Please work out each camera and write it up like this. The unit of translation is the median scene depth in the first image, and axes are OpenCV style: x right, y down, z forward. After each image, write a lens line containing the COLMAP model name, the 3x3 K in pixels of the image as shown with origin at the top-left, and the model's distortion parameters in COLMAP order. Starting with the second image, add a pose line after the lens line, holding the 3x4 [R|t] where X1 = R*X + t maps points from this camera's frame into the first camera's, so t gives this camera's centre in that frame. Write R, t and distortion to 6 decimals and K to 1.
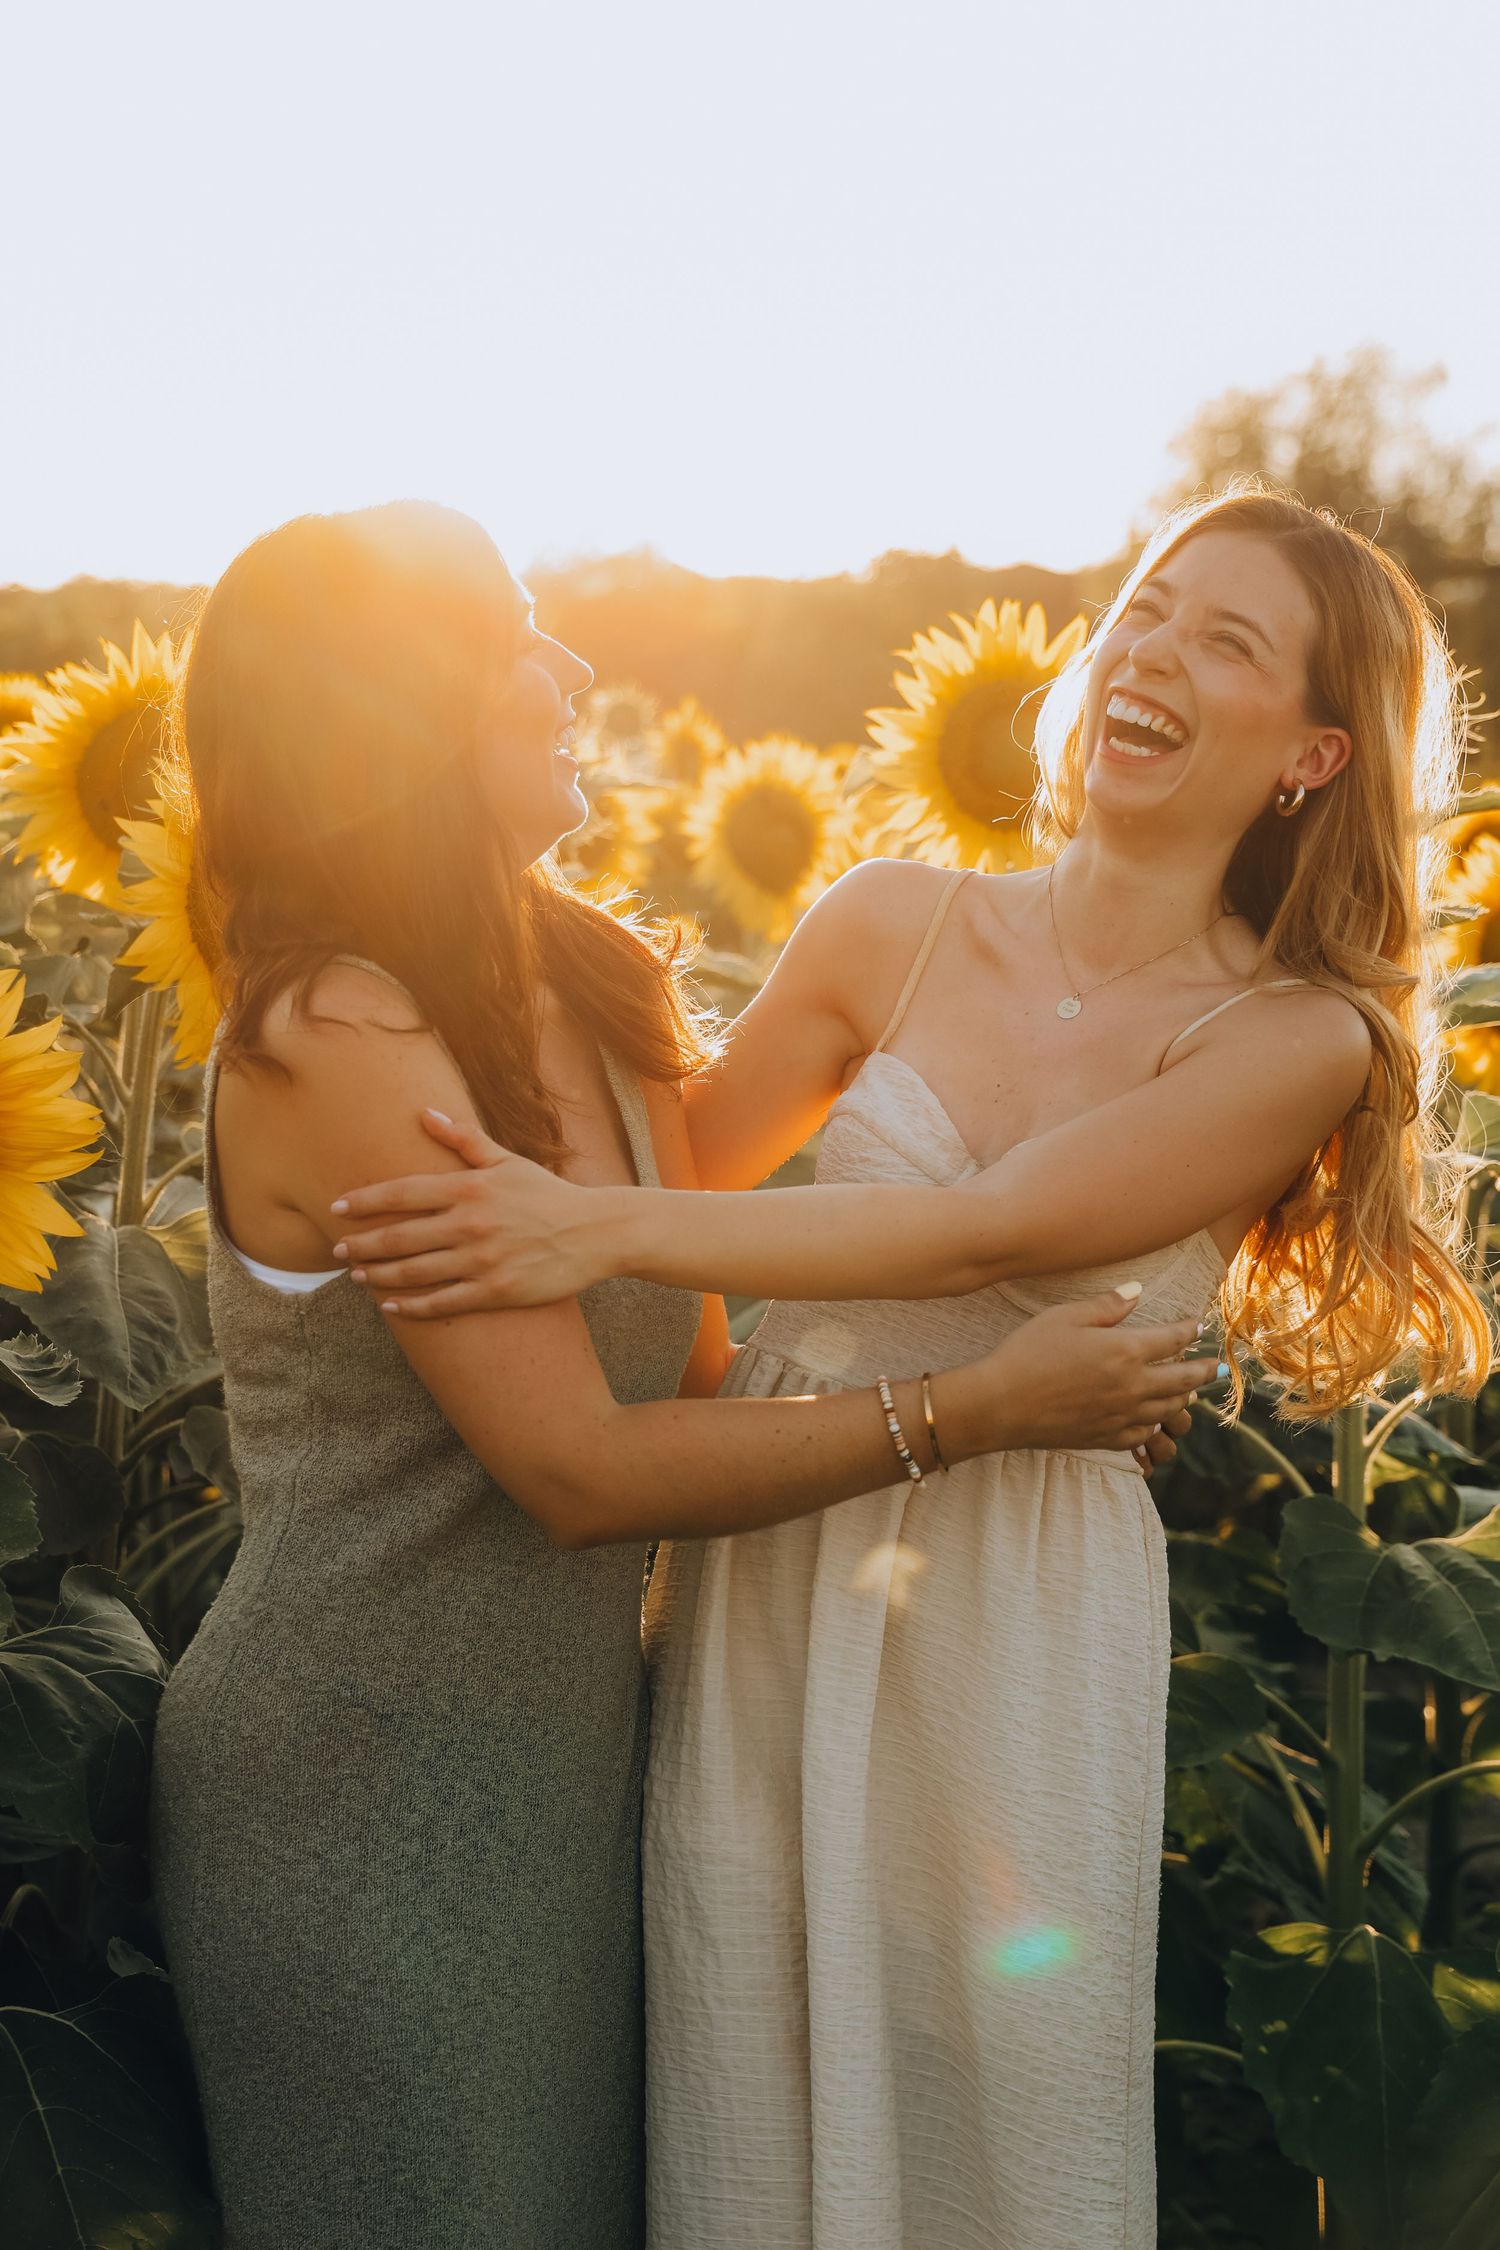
lens RADIAL K [[4300.0, 0, 750.0], [0, 4300.0, 1125.0], [0, 0, 1]] dist [0.250677, 0.218295]
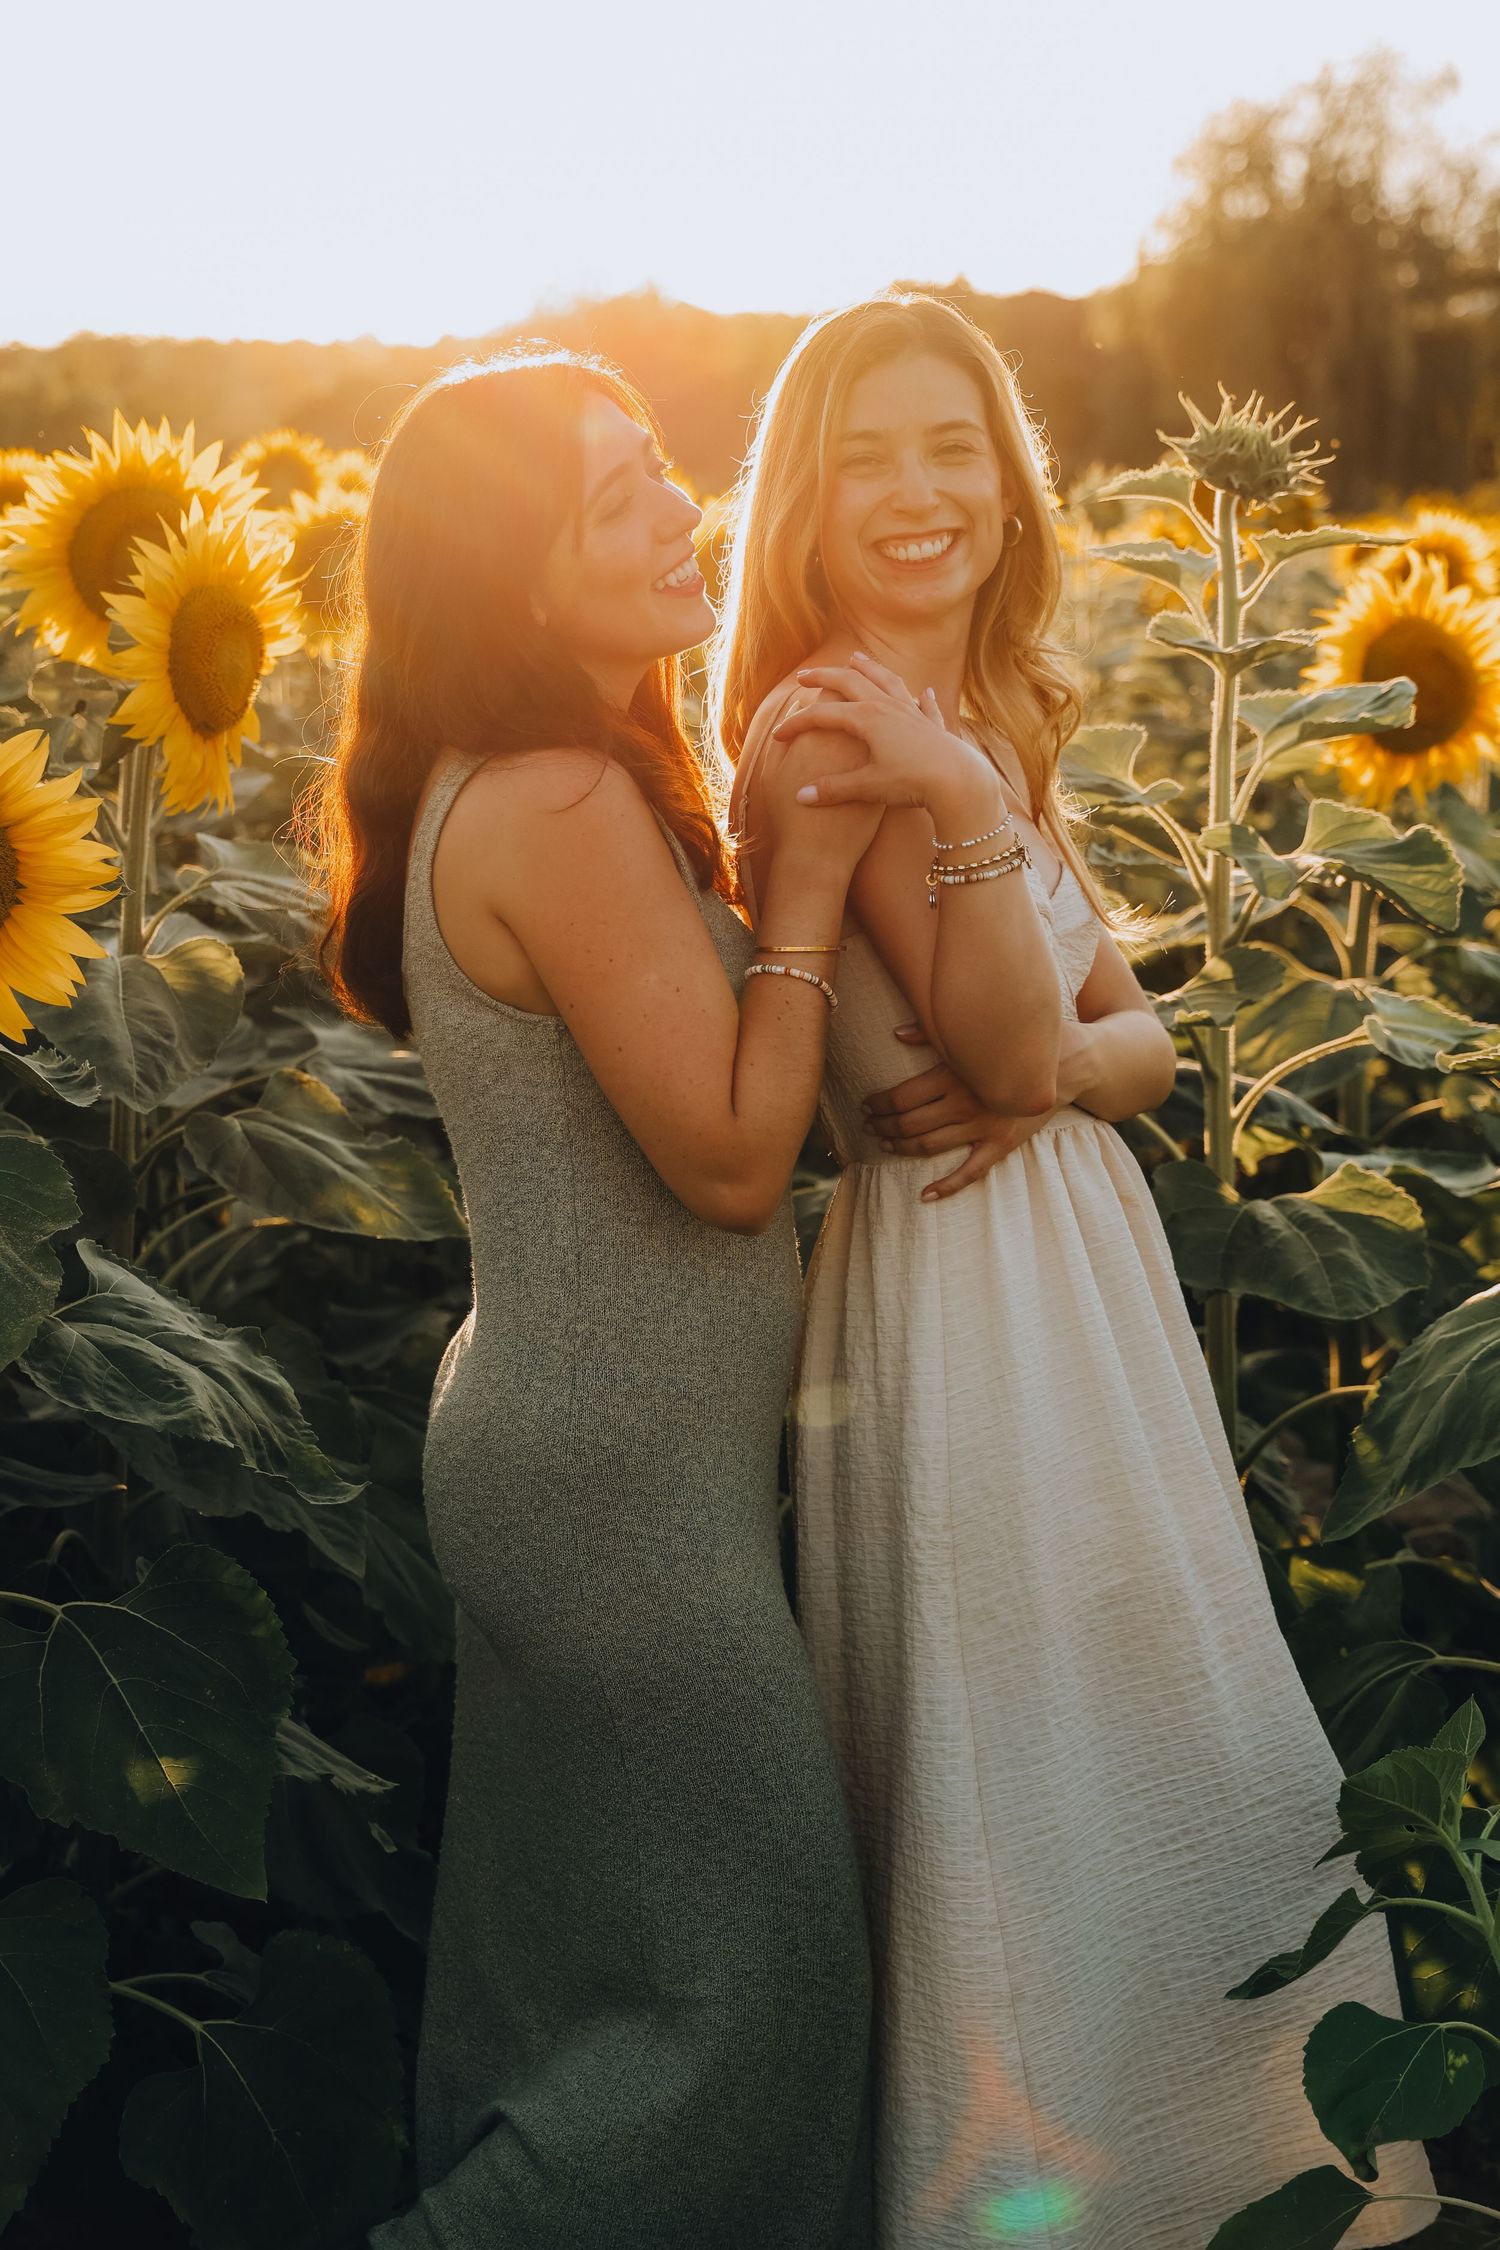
lens RADIAL K [[4300.0, 0, 750.0], [0, 4300.0, 1125.0], [0, 0, 1]] dist [0.250677, 0.218295]
pose [[0.999478, -0.031383, -0.007659, 0.023786], [0.031777, 0.997786, 0.058428, 0.006055], [0.005809, -0.058641, 0.998262, -0.121994]]
